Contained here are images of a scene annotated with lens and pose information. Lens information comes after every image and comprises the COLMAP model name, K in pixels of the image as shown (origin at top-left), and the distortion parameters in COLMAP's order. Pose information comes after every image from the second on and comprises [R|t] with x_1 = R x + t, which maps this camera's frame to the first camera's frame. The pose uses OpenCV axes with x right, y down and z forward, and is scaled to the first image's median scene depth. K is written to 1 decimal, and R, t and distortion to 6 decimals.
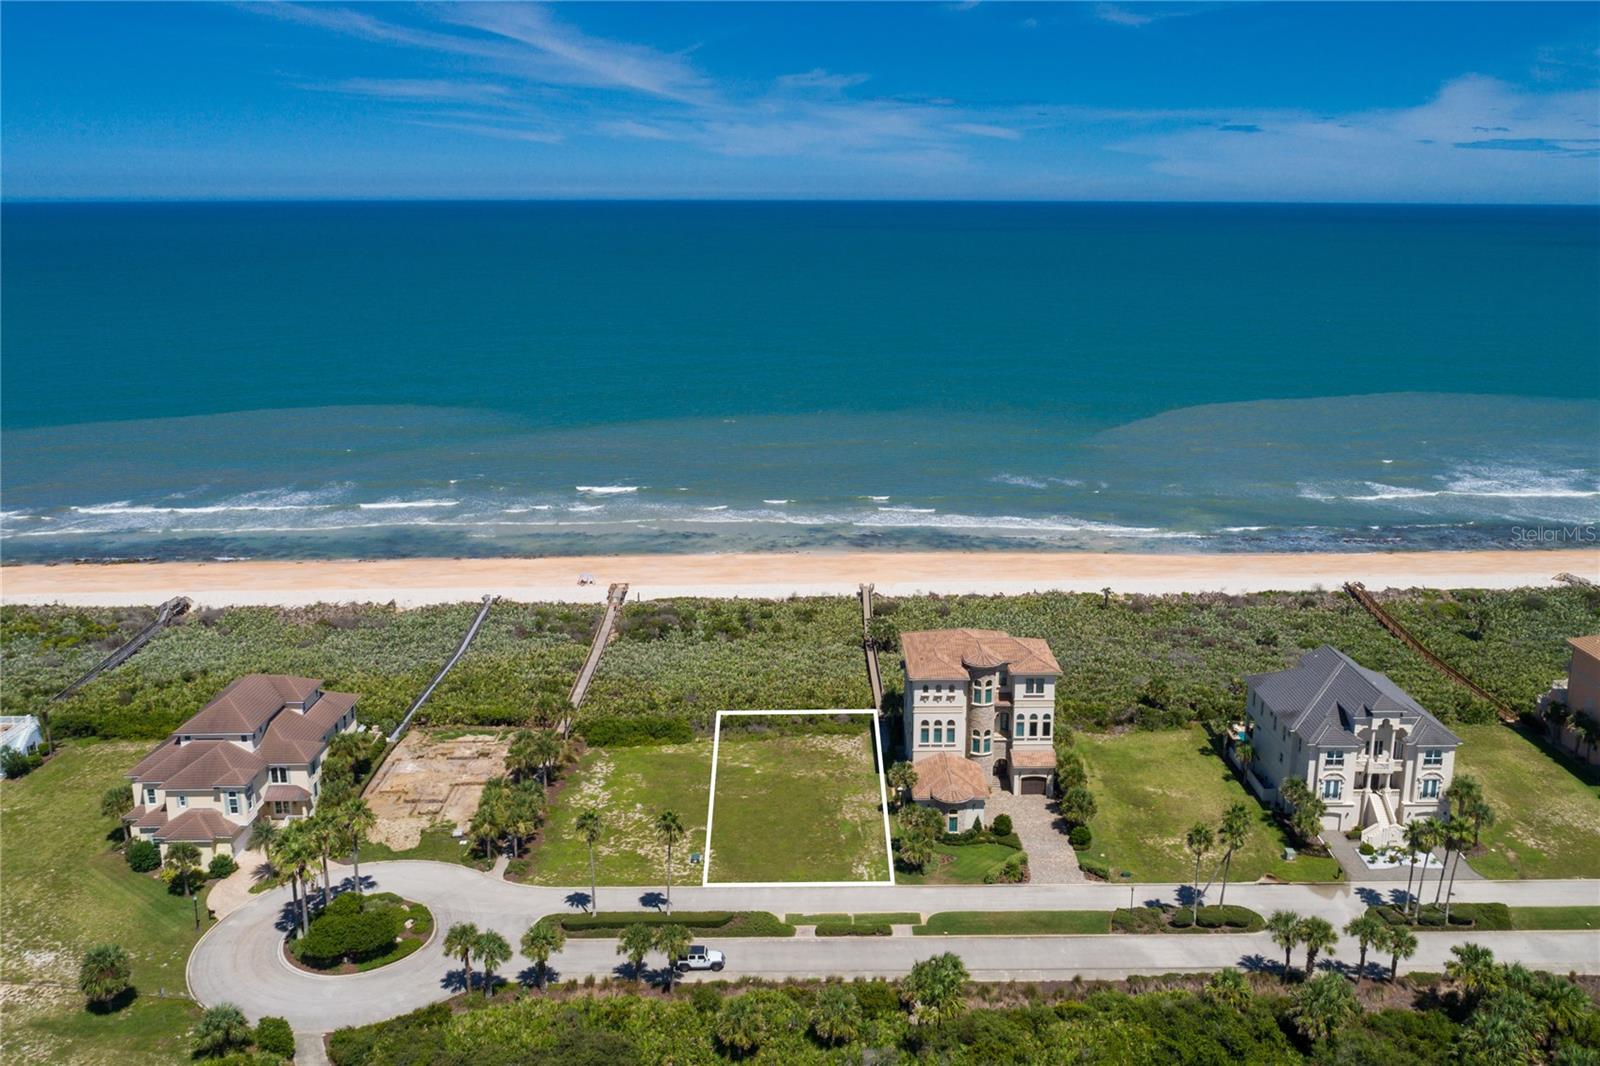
lens RADIAL K [[1355.5, 0, 827.9], [0, 1355.5, 525.9], [0, 0, 1]] dist [-0.007734, -0.000918]
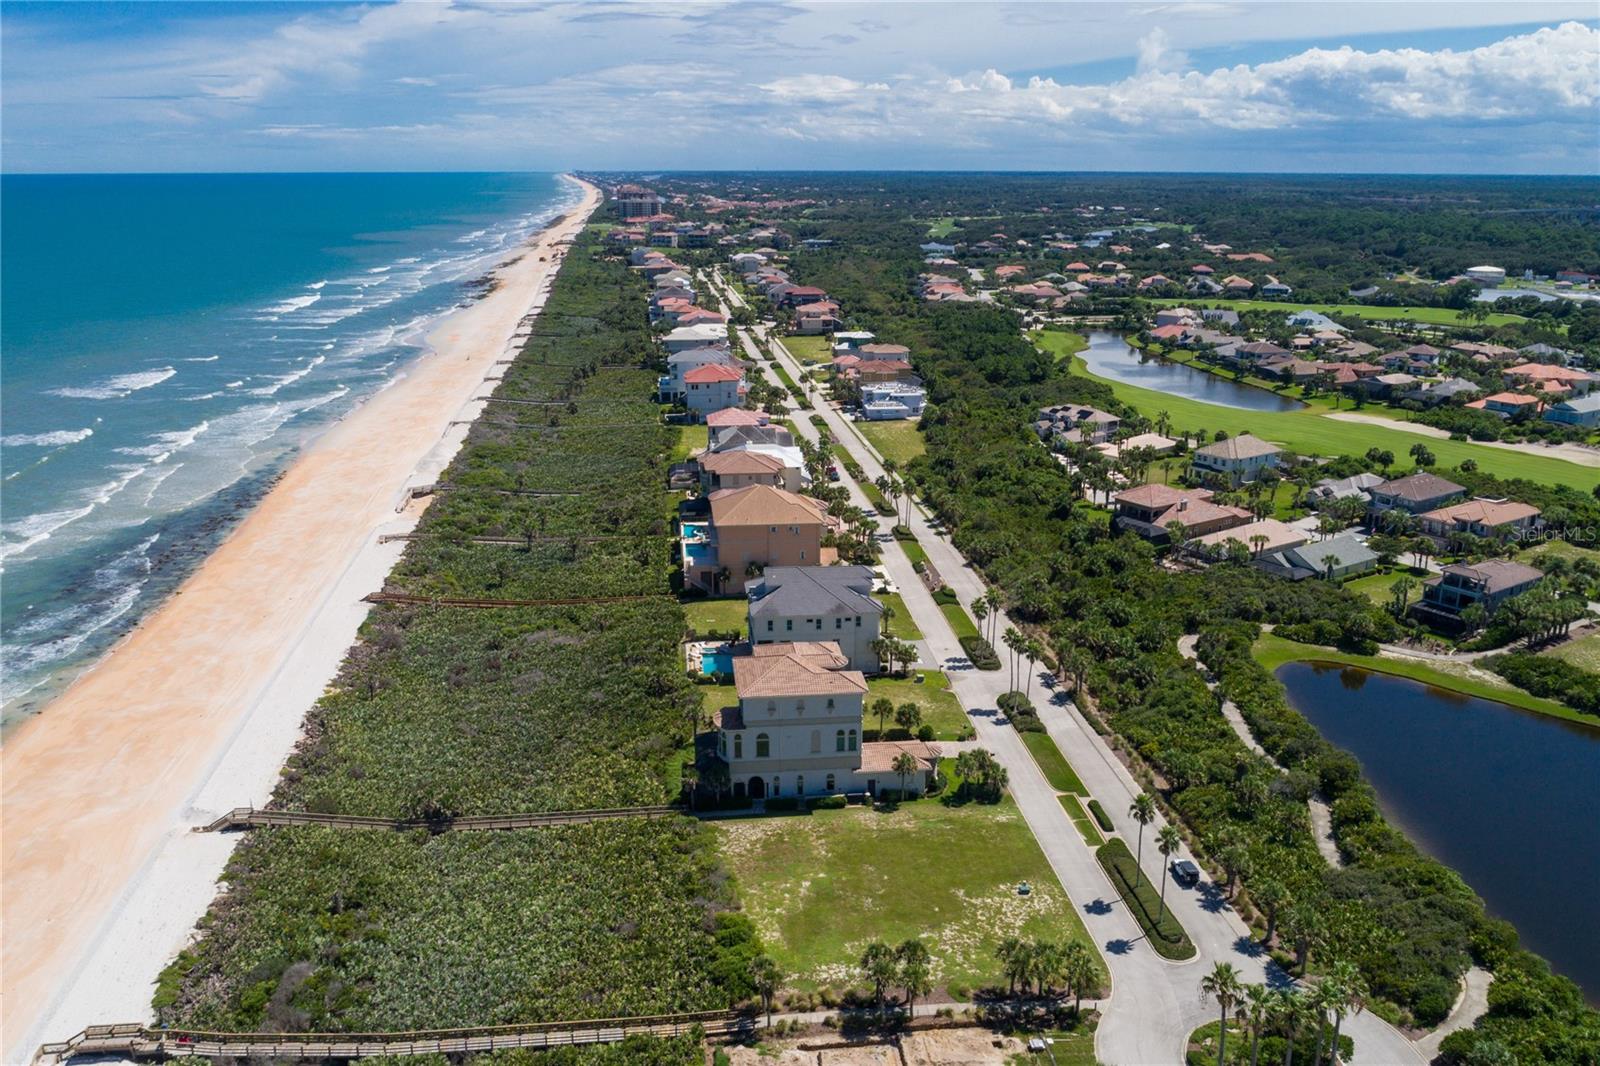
lens RADIAL K [[1322.6, 0, 822.9], [0, 1322.6, 527.9], [0, 0, 1]] dist [-0.010917, 0.005079]
pose [[-0.101212, -0.271130, 0.957207, -0.904495], [0.235422, 0.928293, 0.287833, -0.321435], [-0.966609, 0.254480, -0.030124, 1.007290]]
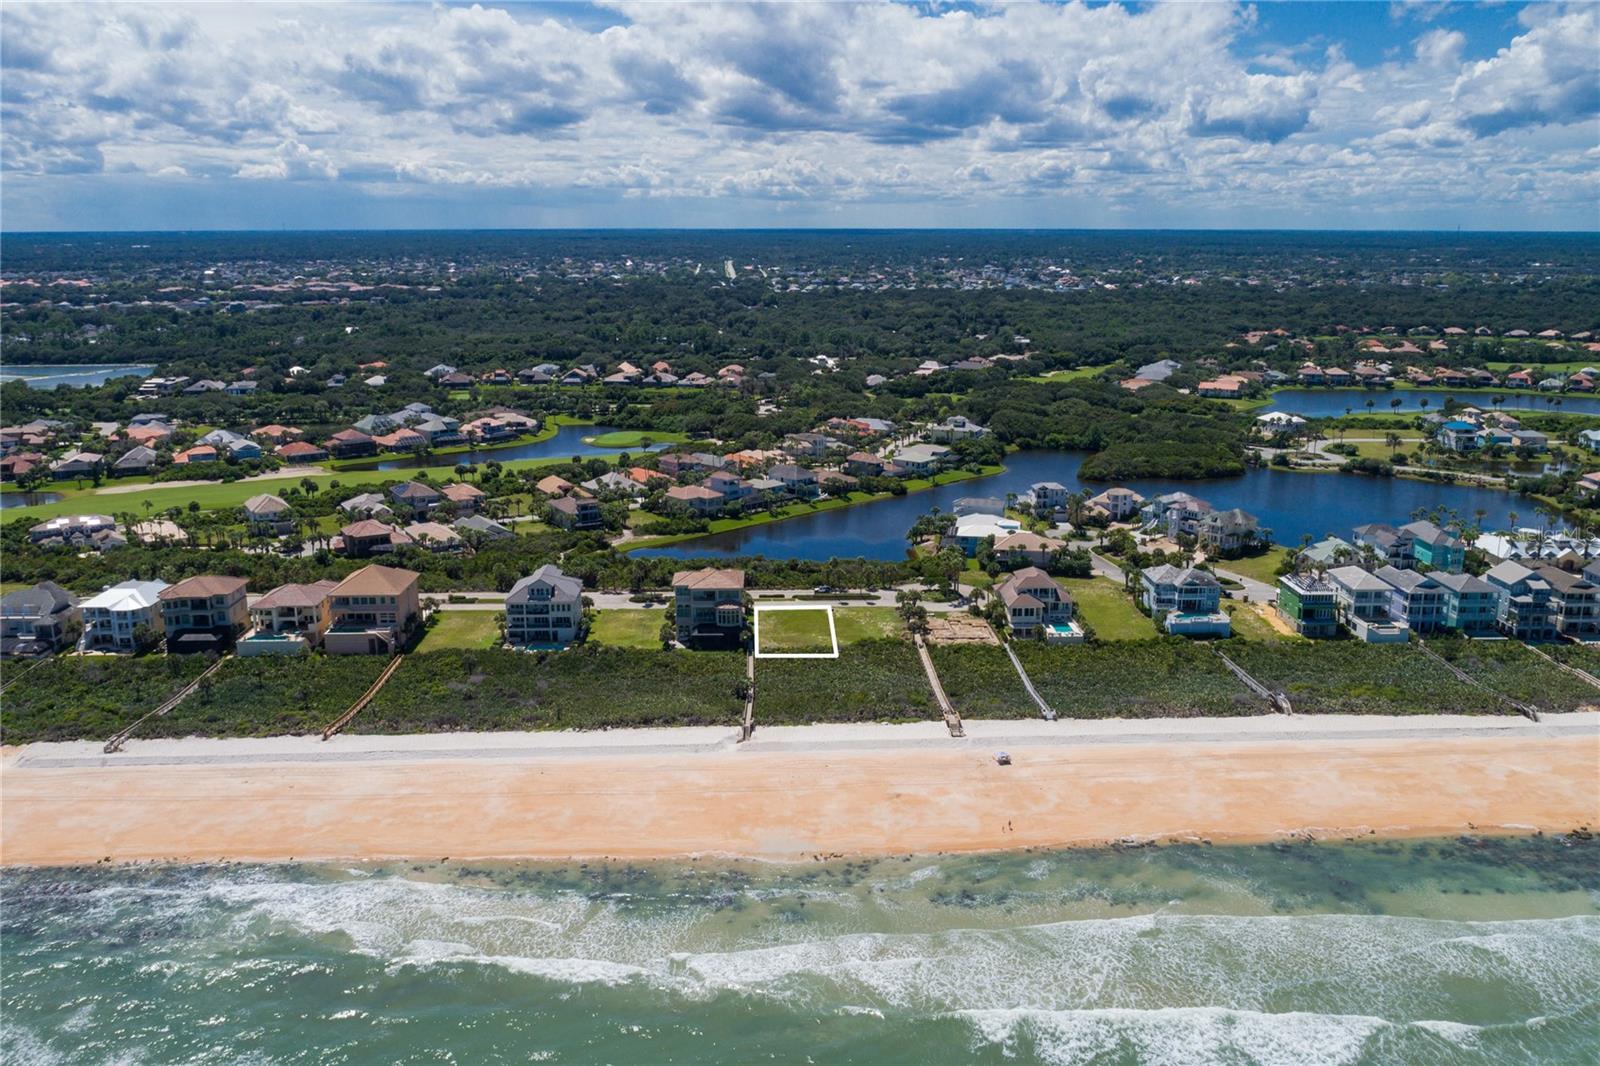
lens RADIAL K [[1366.0, 0, 834.6], [0, 1366.0, 511.7], [0, 0, 1]] dist [-0.005597, 0.007899]
pose [[-0.999216, 0.000218, -0.039586, 0.000126], [-0.017211, 0.898147, 0.439359, -0.961108], [0.035650, 0.439696, -0.897439, 2.940937]]
